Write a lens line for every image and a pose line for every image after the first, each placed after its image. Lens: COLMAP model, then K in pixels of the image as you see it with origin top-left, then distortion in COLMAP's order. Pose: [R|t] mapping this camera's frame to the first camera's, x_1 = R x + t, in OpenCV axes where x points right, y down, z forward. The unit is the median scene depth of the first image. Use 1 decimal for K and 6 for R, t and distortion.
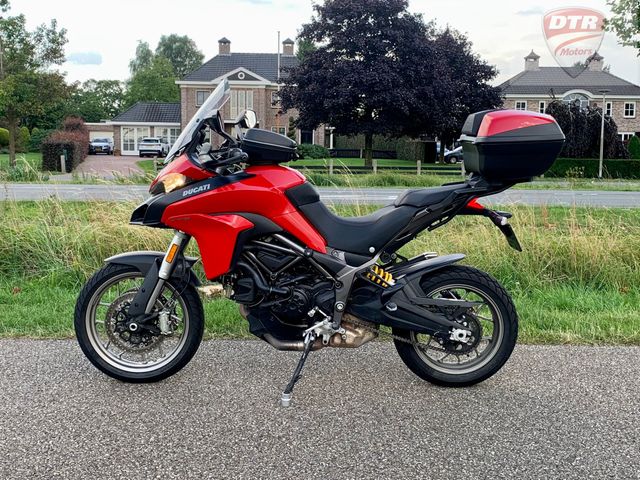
lens RADIAL K [[776.7, 0, 308.0], [0, 776.7, 237.1], [0, 0, 1]] dist [0.167486, -0.511508]
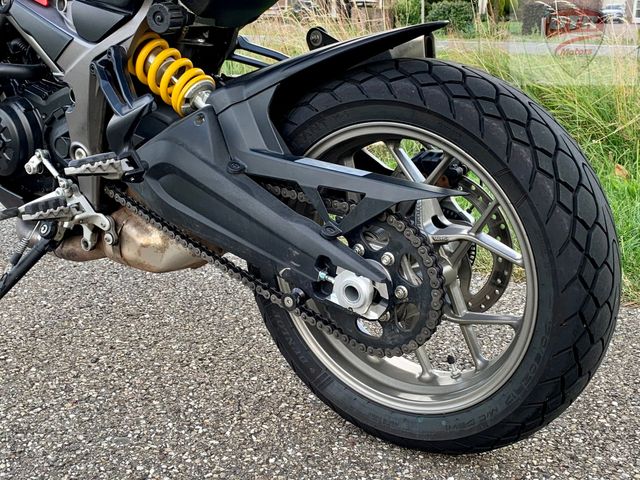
lens RADIAL K [[776.7, 0, 308.0], [0, 776.7, 237.1], [0, 0, 1]] dist [0.167486, -0.511508]
pose [[0.802966, 0.153003, -0.576051, 0.340958], [-0.062663, 0.982804, 0.173693, 0.054305], [0.592721, -0.103372, 0.798746, 0.745753]]
